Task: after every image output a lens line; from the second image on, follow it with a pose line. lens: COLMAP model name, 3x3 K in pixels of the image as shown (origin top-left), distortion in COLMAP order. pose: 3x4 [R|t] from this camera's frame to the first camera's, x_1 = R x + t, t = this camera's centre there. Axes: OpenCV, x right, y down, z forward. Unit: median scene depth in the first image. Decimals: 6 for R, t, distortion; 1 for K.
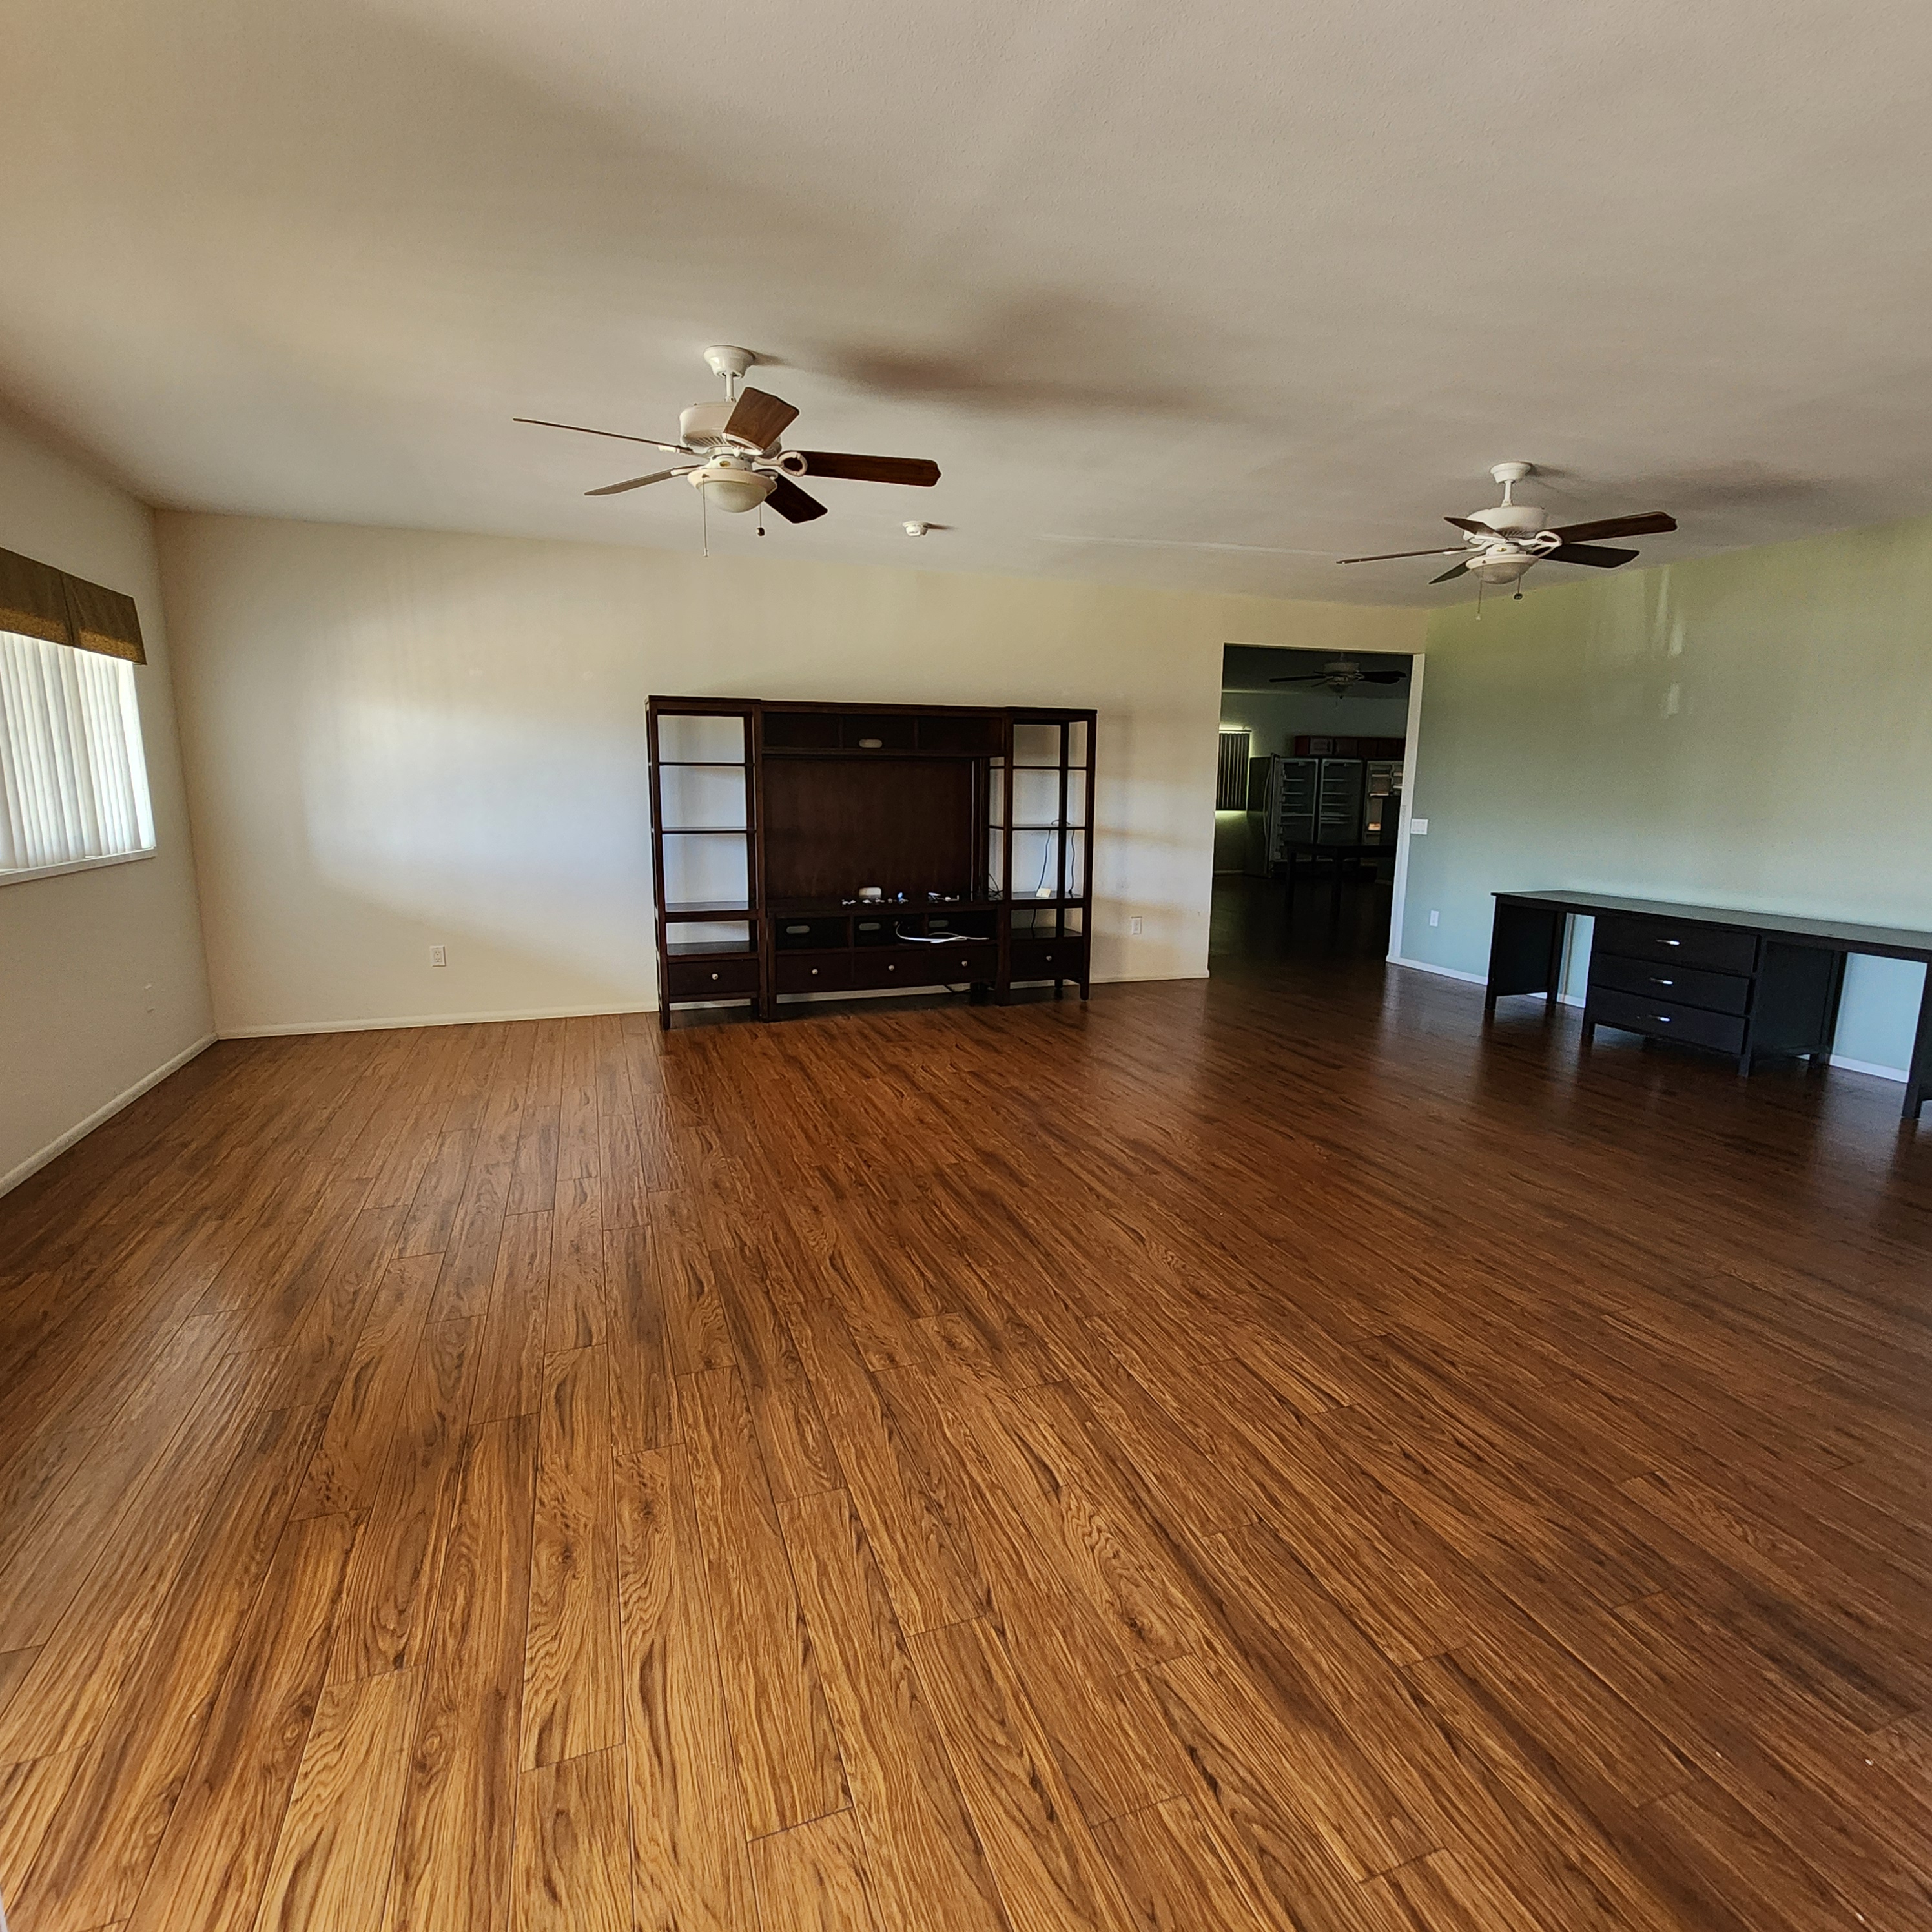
lens RADIAL K [[1049.7, 0, 966.0], [0, 1049.7, 966.0], [0, 0, 1]] dist [-0.002915, 0.000385]
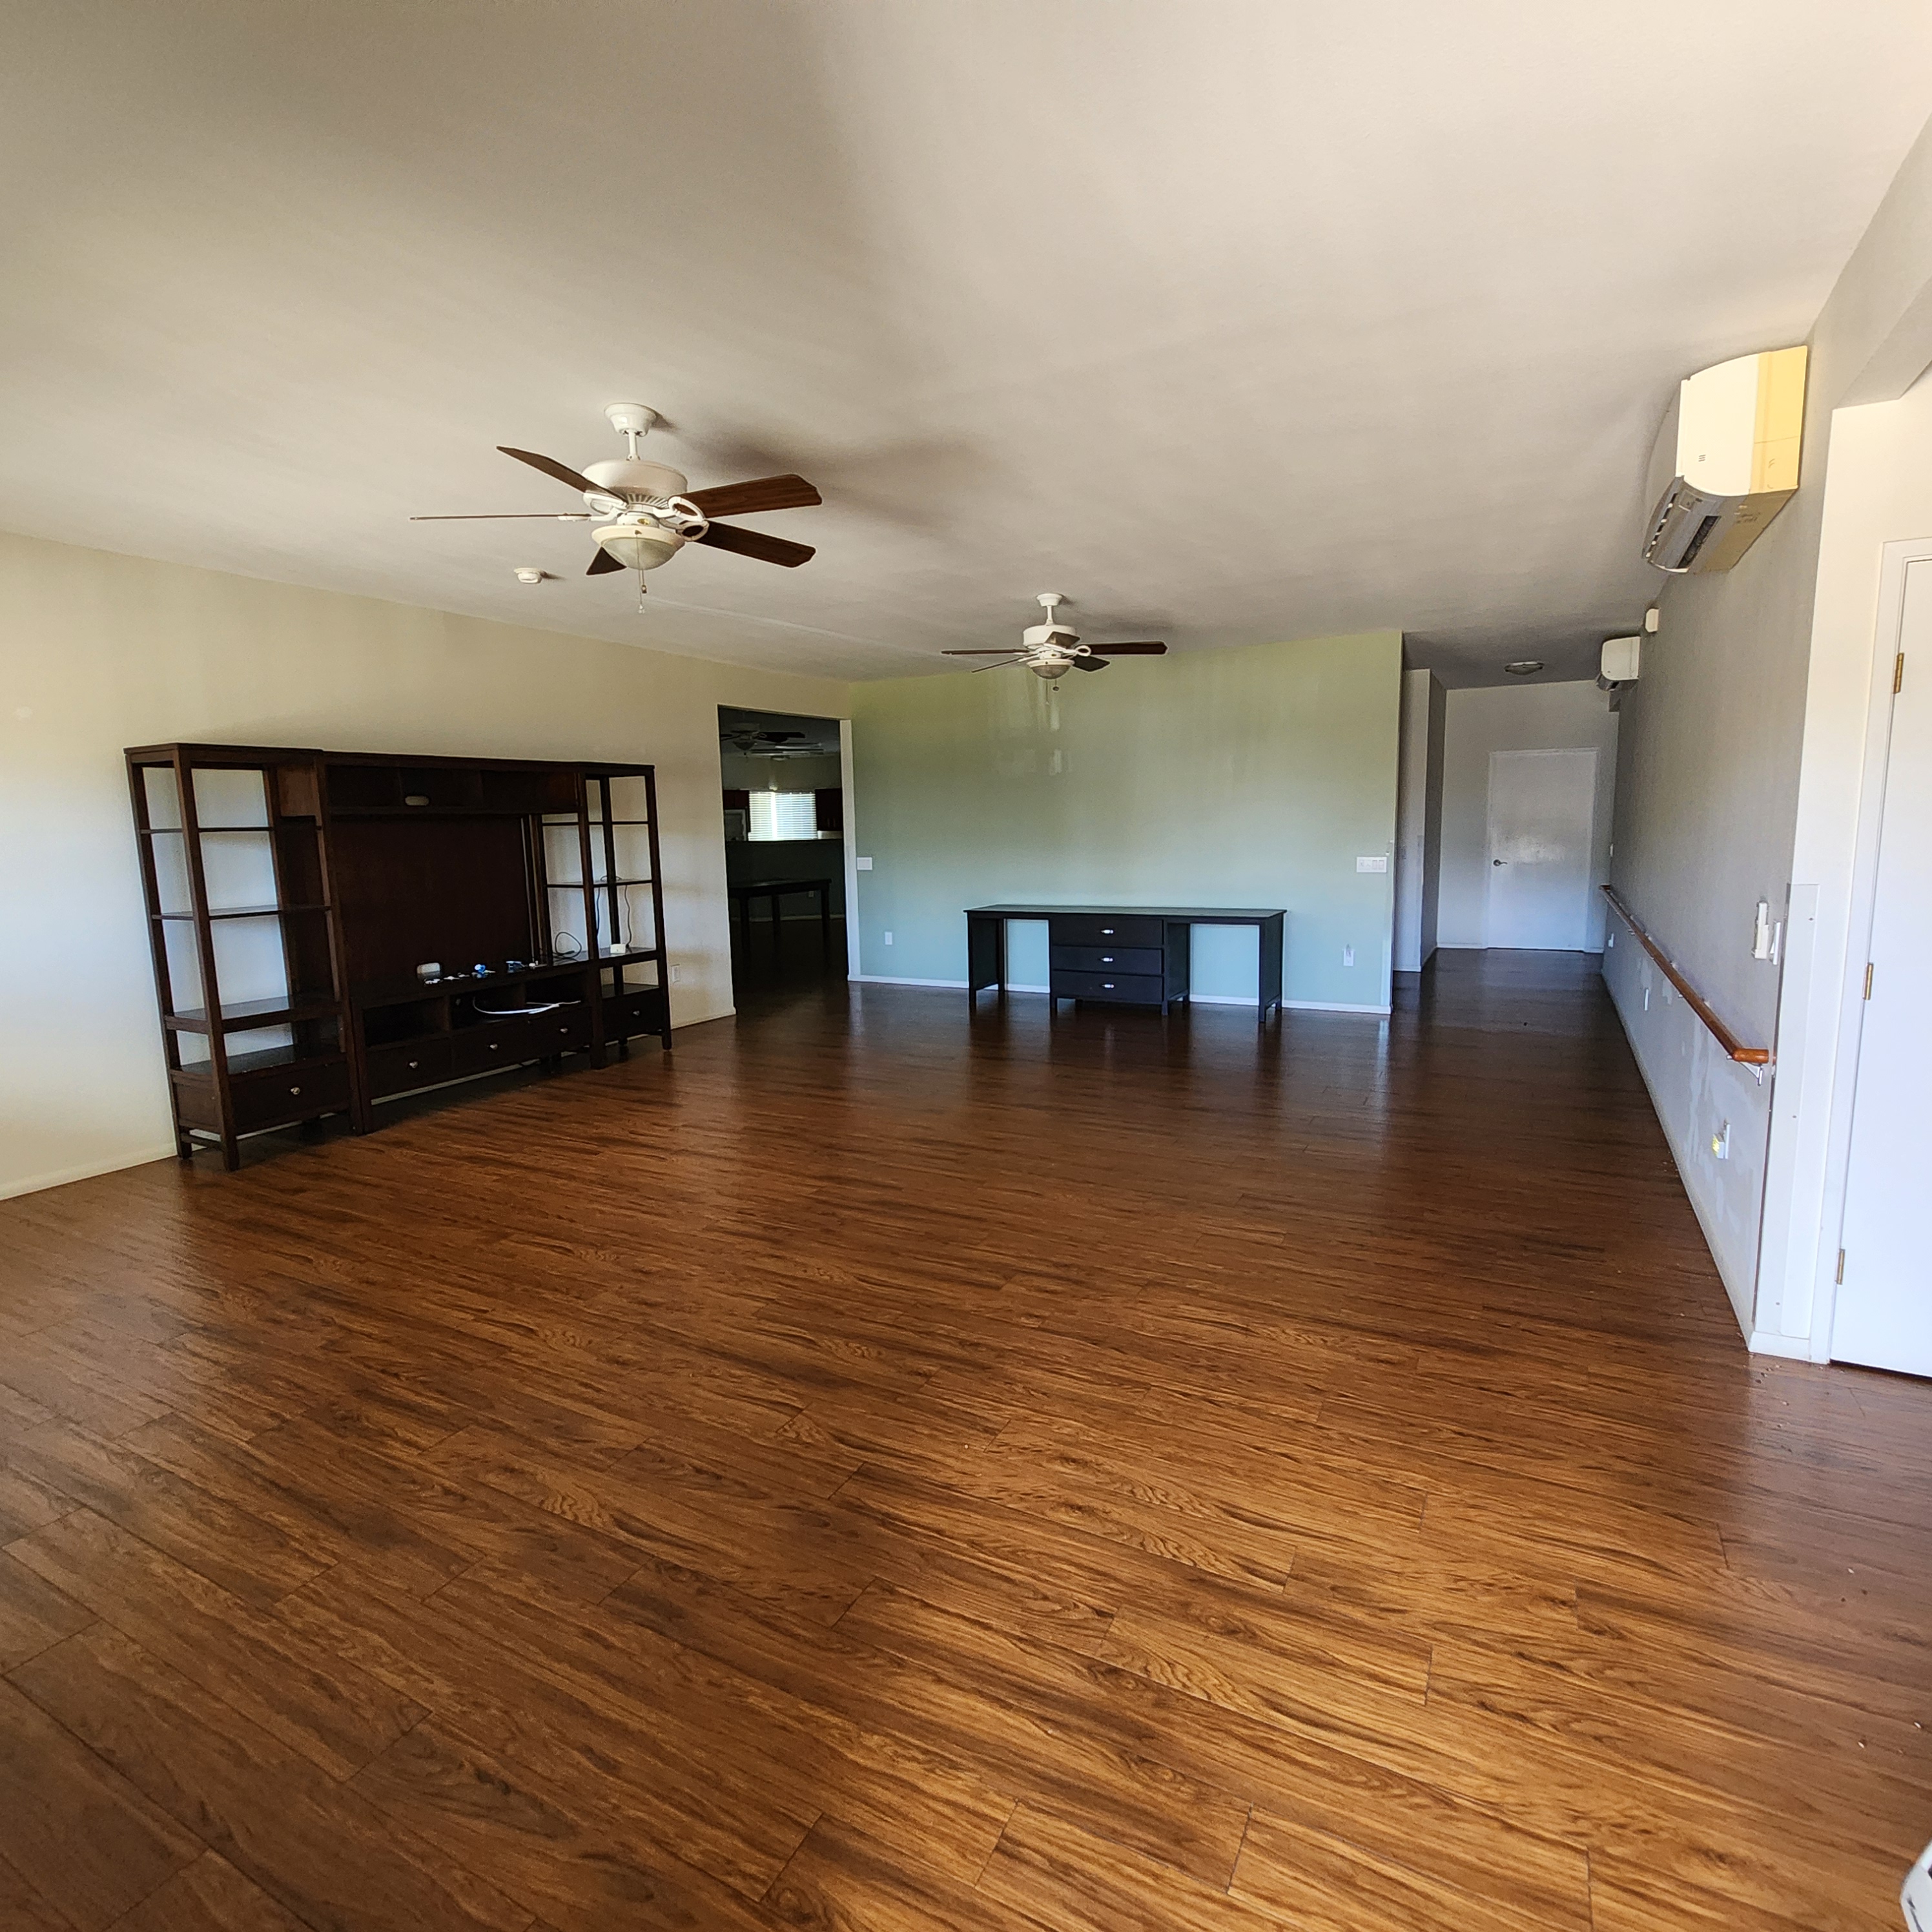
lens RADIAL K [[1049.7, 0, 966.0], [0, 1049.7, 966.0], [0, 0, 1]] dist [-0.002915, 0.000385]
pose [[0.746344, -0.117371, 0.655130, -0.559014], [0.147657, 0.988998, 0.008970, -0.024307], [-0.648975, 0.090040, 0.755463, 0.078544]]
